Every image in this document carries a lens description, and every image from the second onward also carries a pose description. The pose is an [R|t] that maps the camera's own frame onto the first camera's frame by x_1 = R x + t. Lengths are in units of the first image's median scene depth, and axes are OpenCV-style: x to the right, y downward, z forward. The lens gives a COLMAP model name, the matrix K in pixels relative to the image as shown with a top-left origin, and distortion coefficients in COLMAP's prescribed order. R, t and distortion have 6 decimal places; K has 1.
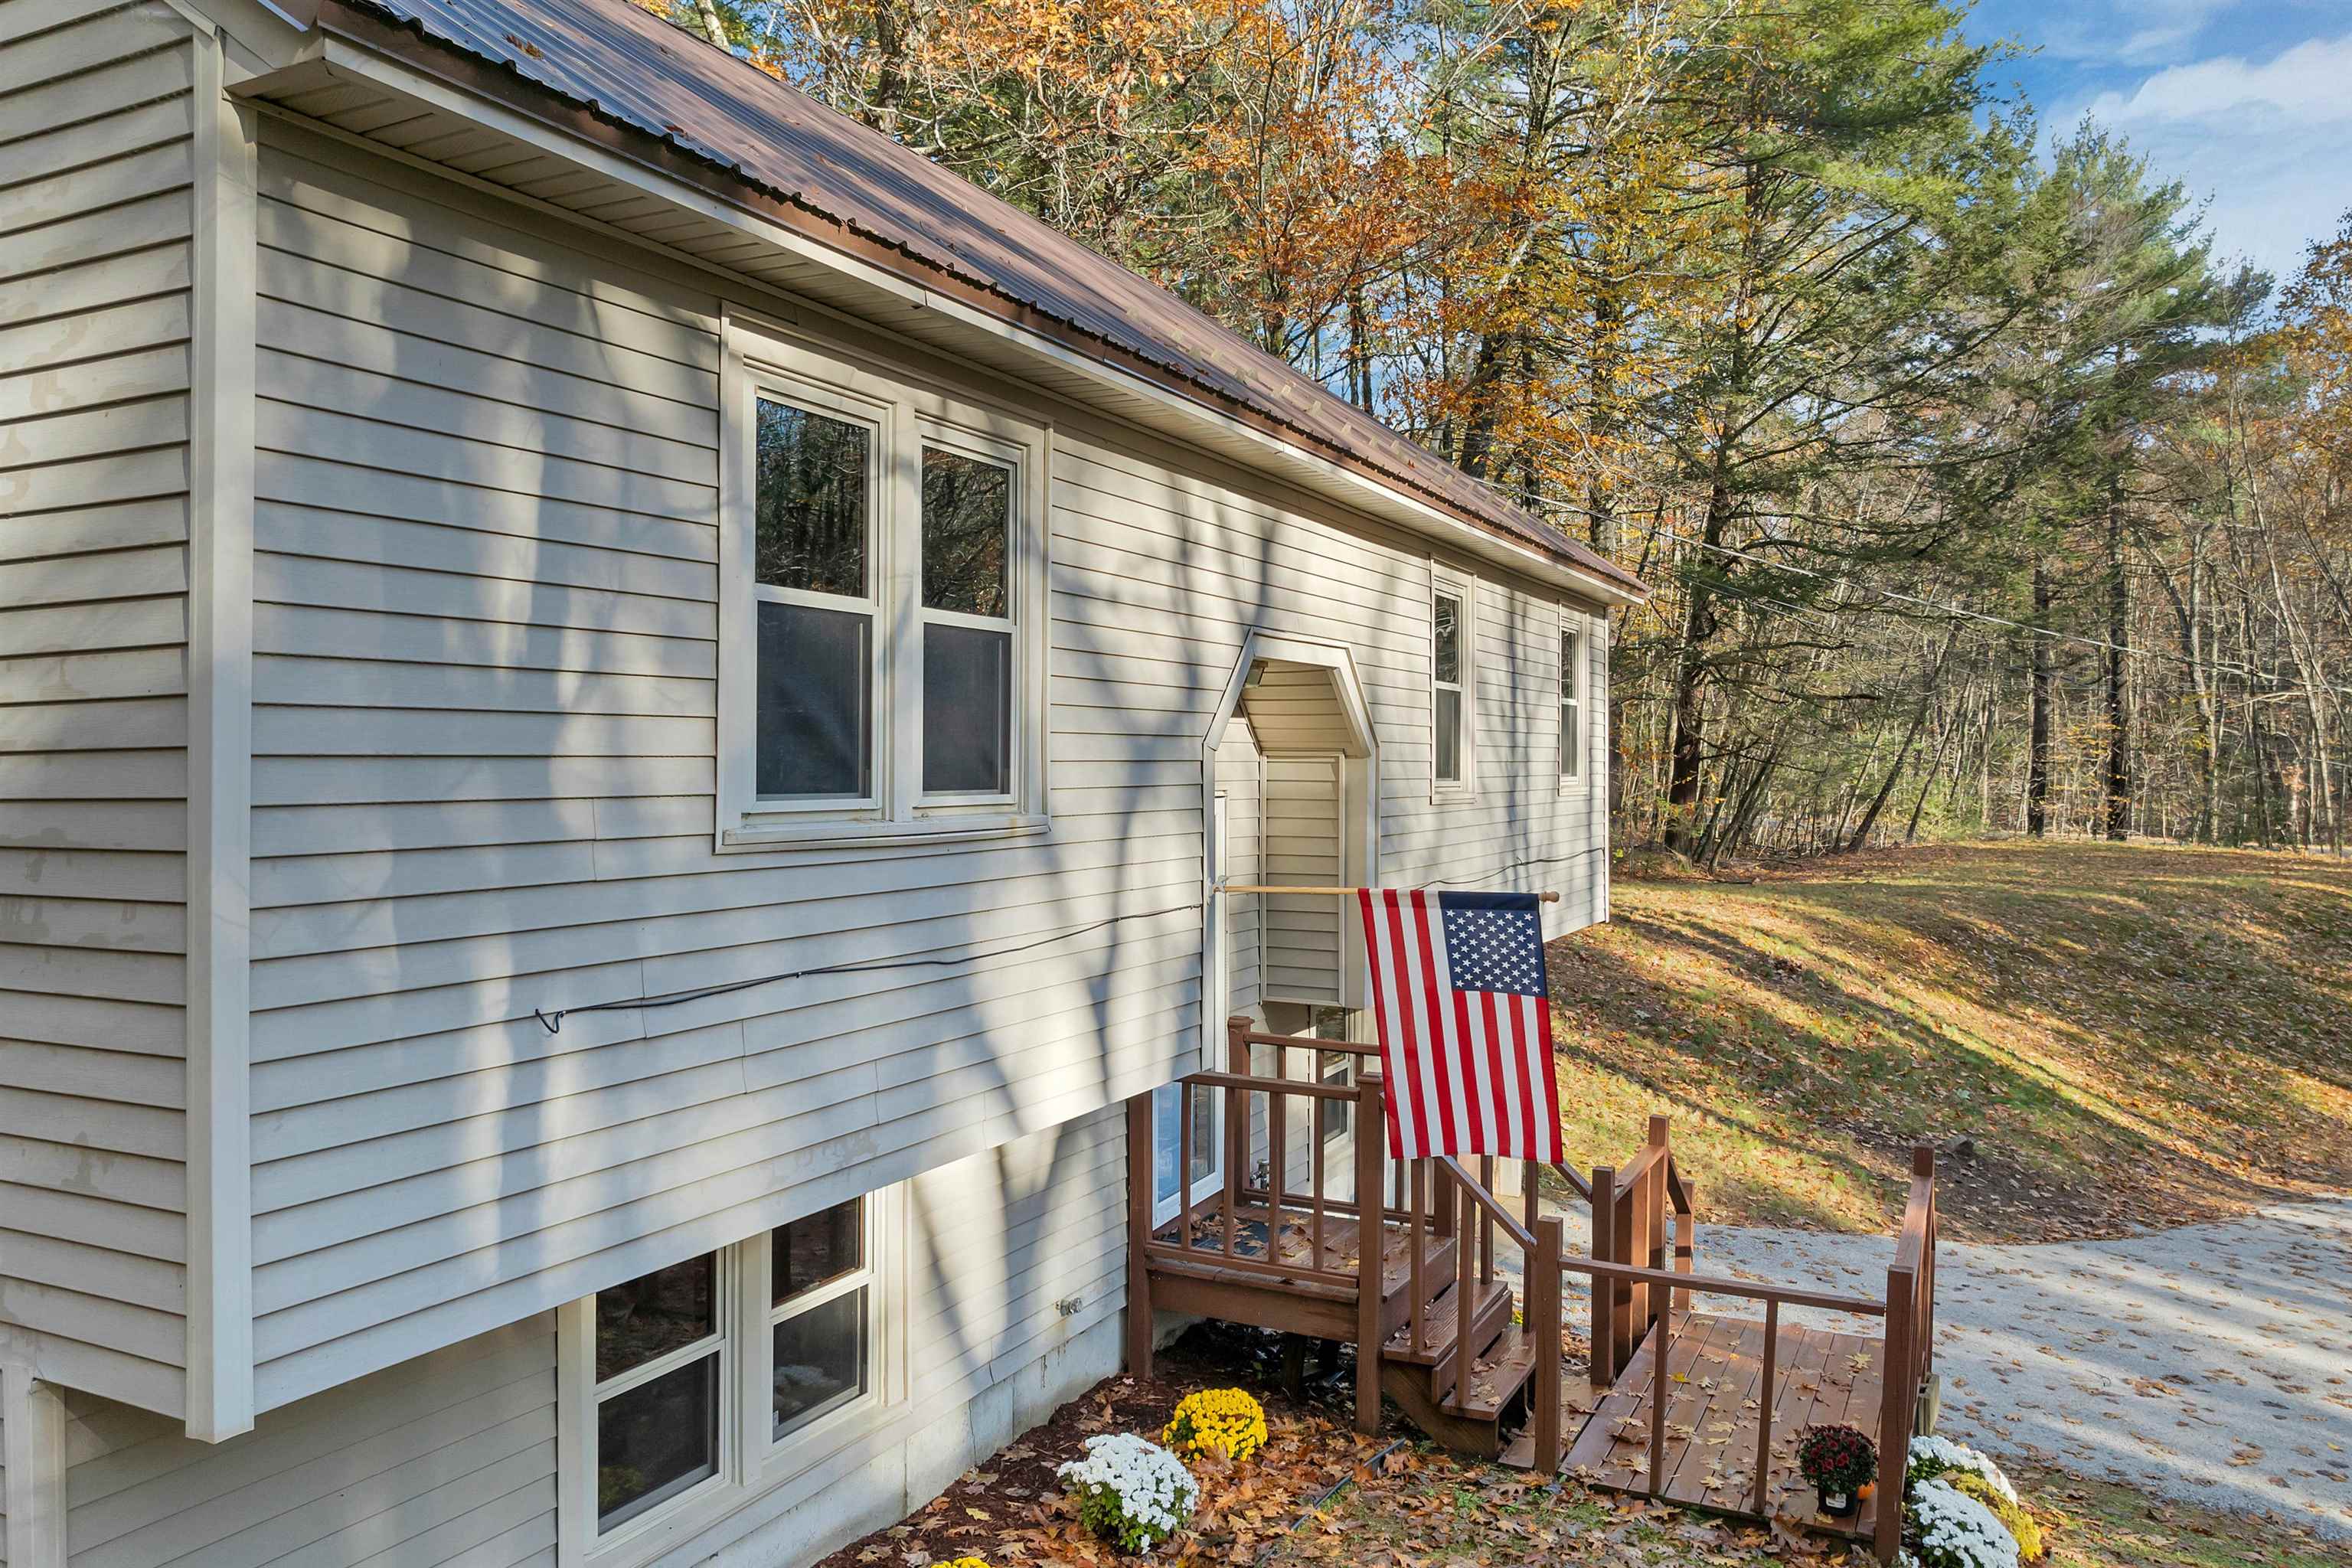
lens RADIAL K [[1799.0, 0, 1174.8], [0, 1799.0, 763.0], [0, 0, 1]] dist [0.007106, 0.001325]
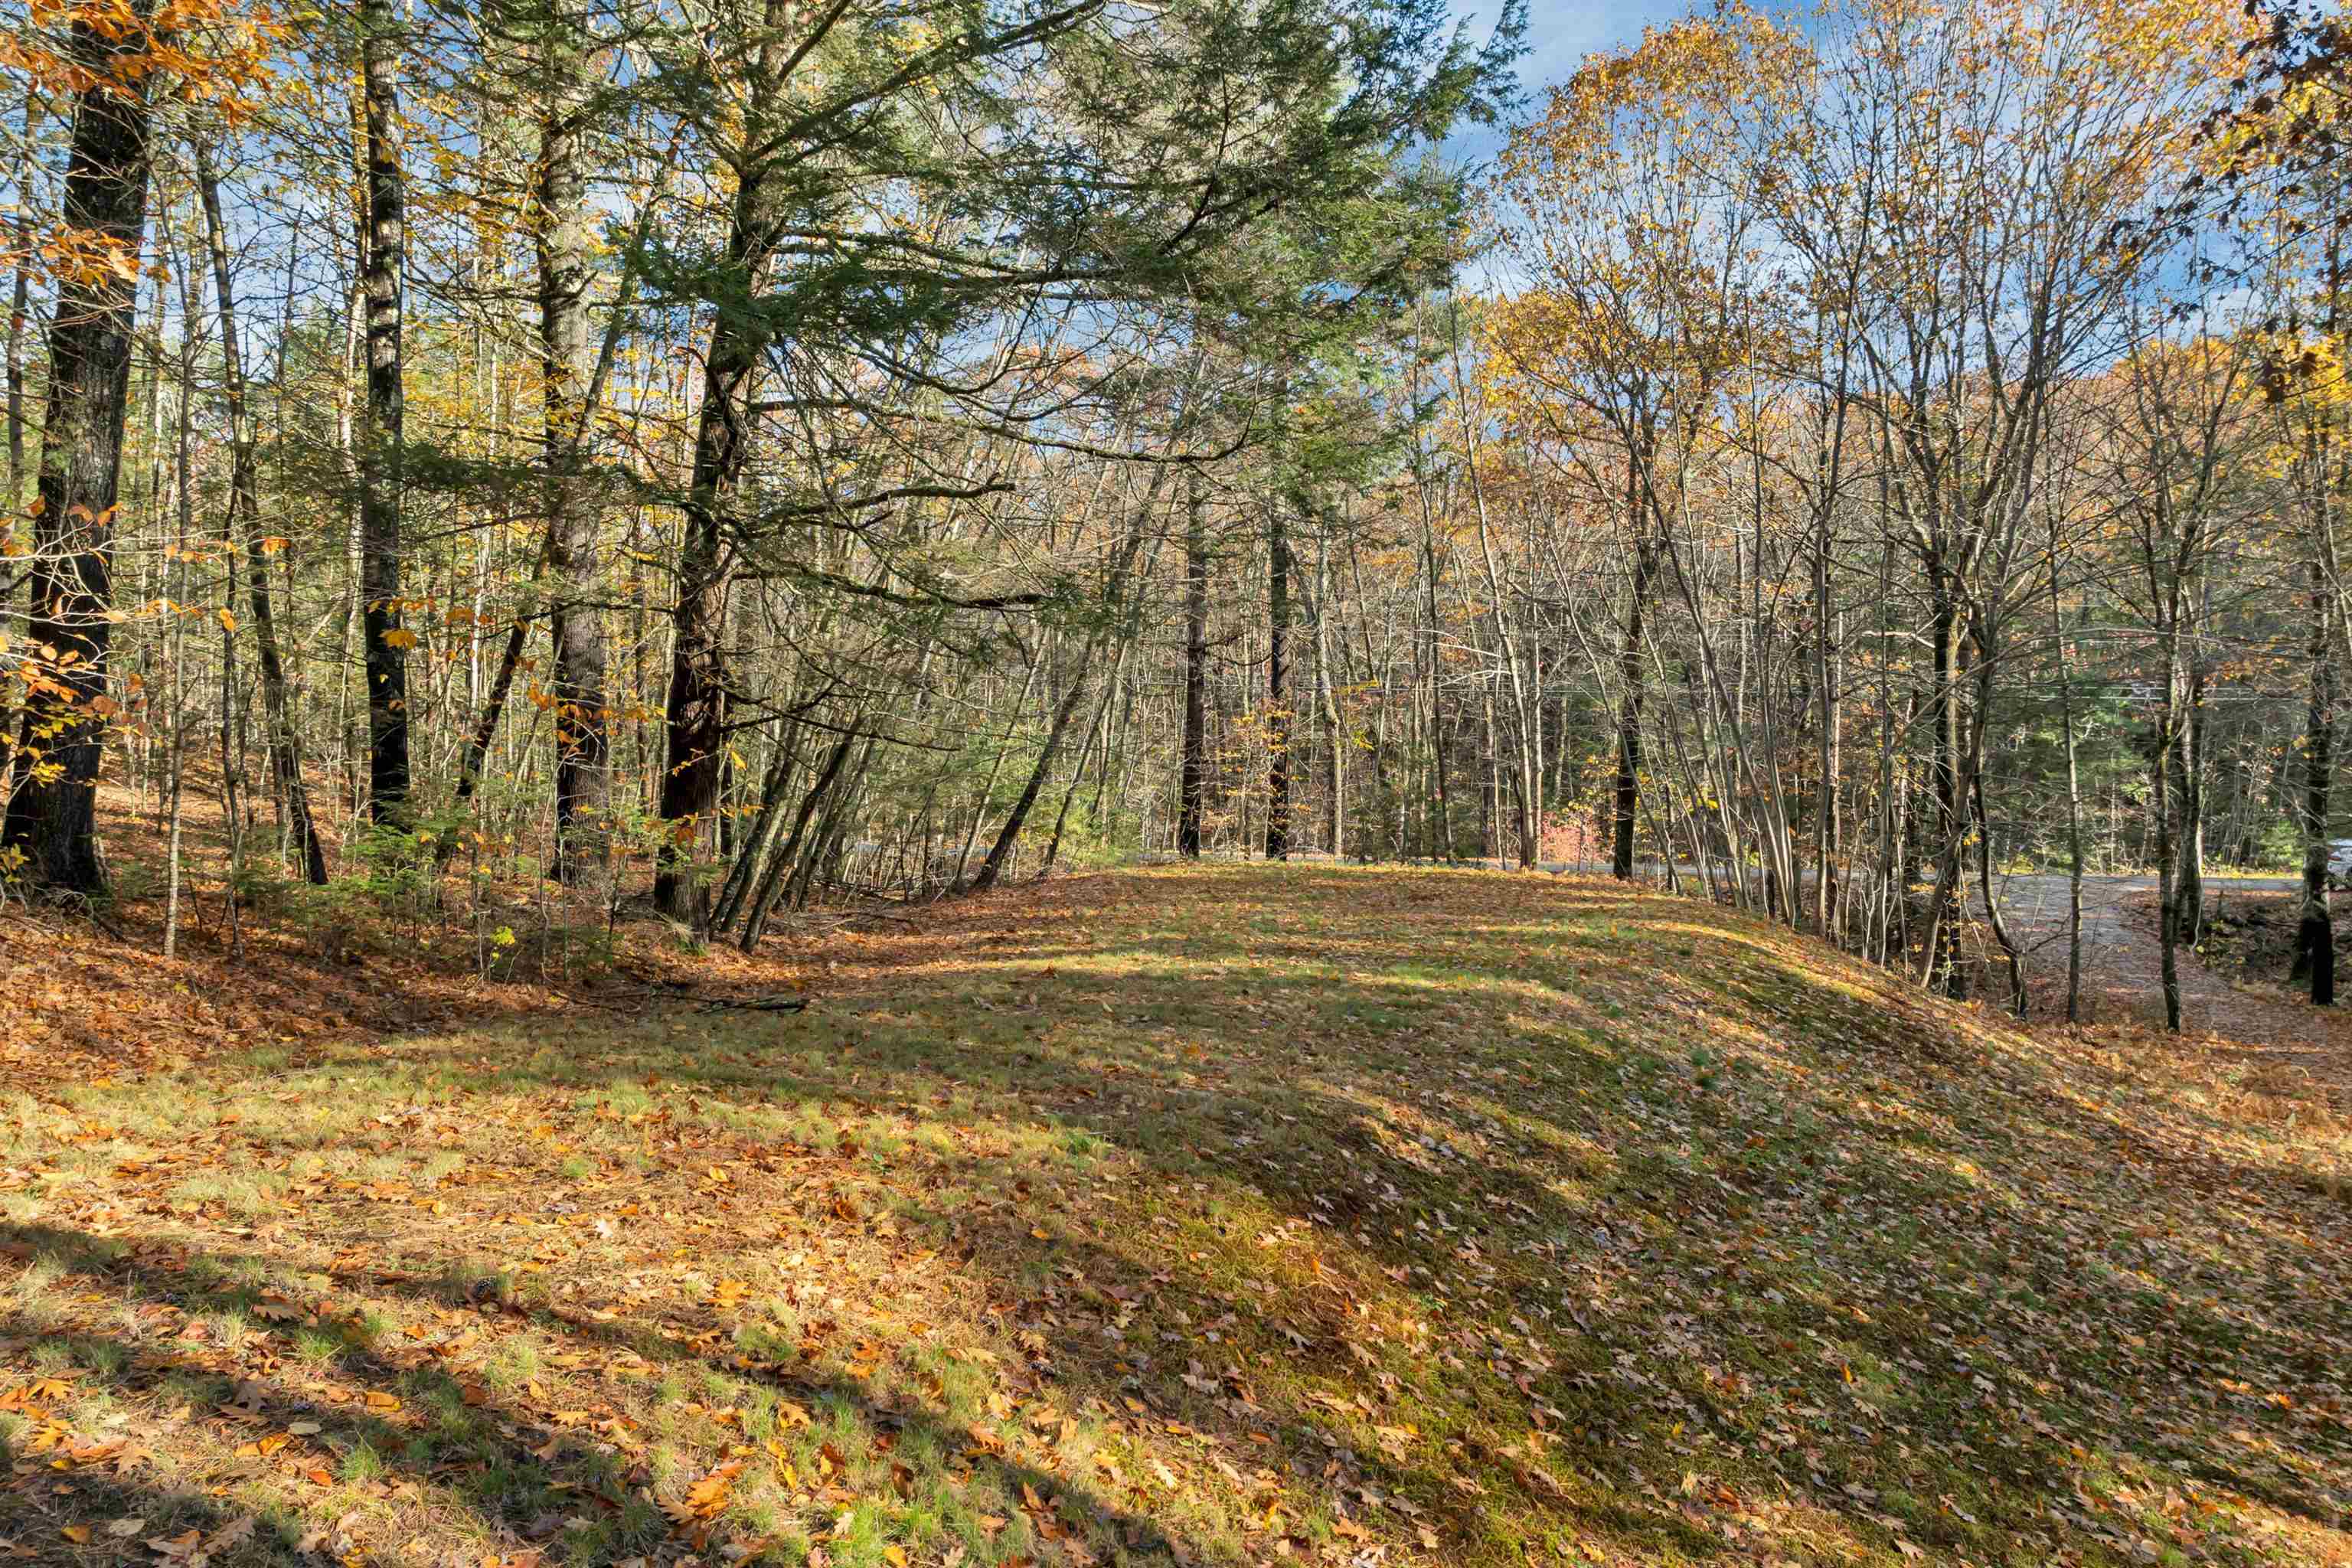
lens RADIAL K [[1725.5, 0, 1171.5], [0, 1725.5, 812.6], [0, 0, 1]] dist [-0.061509, 0.000584]
pose [[0.880419, -0.014228, 0.473983, 0.138018], [0.008408, 0.999861, 0.014396, 0.012477], [-0.474122, -0.008690, 0.880416, 0.410191]]
